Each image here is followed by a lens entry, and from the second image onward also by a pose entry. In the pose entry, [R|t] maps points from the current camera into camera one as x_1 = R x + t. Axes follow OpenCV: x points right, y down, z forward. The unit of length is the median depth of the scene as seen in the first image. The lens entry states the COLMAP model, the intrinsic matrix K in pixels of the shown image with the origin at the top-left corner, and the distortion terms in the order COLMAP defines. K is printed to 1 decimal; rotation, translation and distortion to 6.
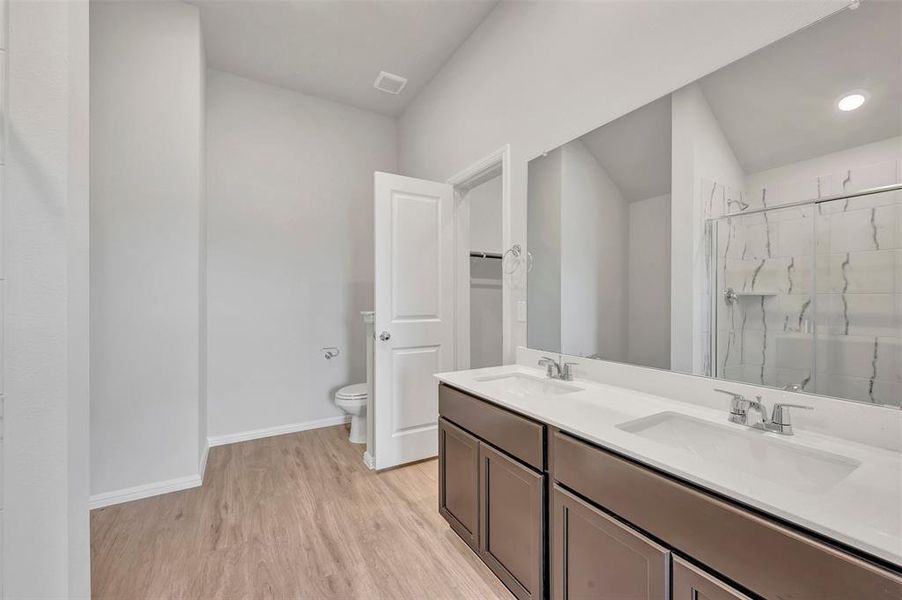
lens RADIAL K [[363.3, 0, 452.1], [0, 363.3, 302.3], [0, 0, 1]] dist [0.001959, -0.001159]
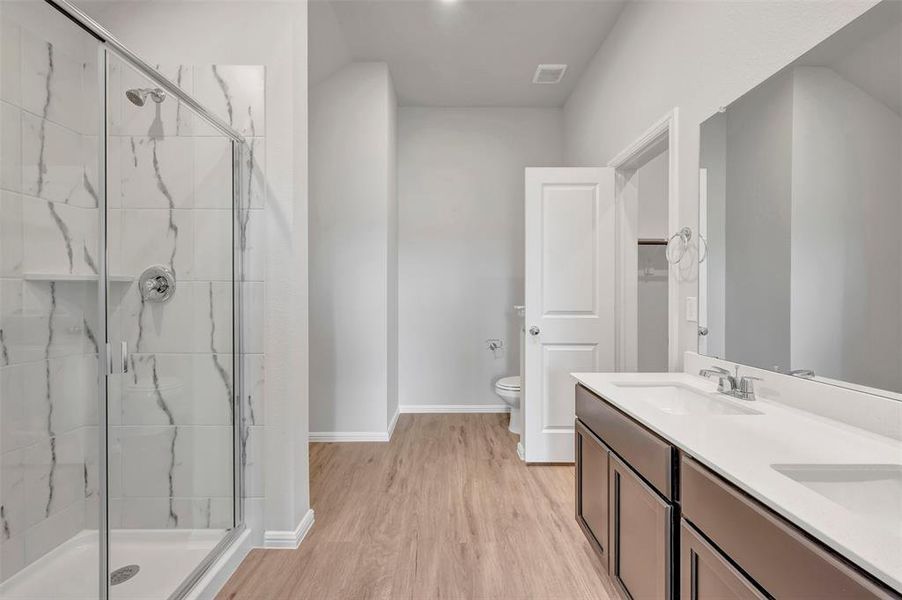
lens RADIAL K [[363.3, 0, 445.7], [0, 363.3, 298.6], [0, 0, 1]] dist [0.001959, -0.001159]
pose [[0.862328, 0.005003, -0.506325, 0.131061], [-0.002411, 0.999980, 0.005774, -0.001481], [0.506344, -0.003759, 0.862323, 0.012951]]
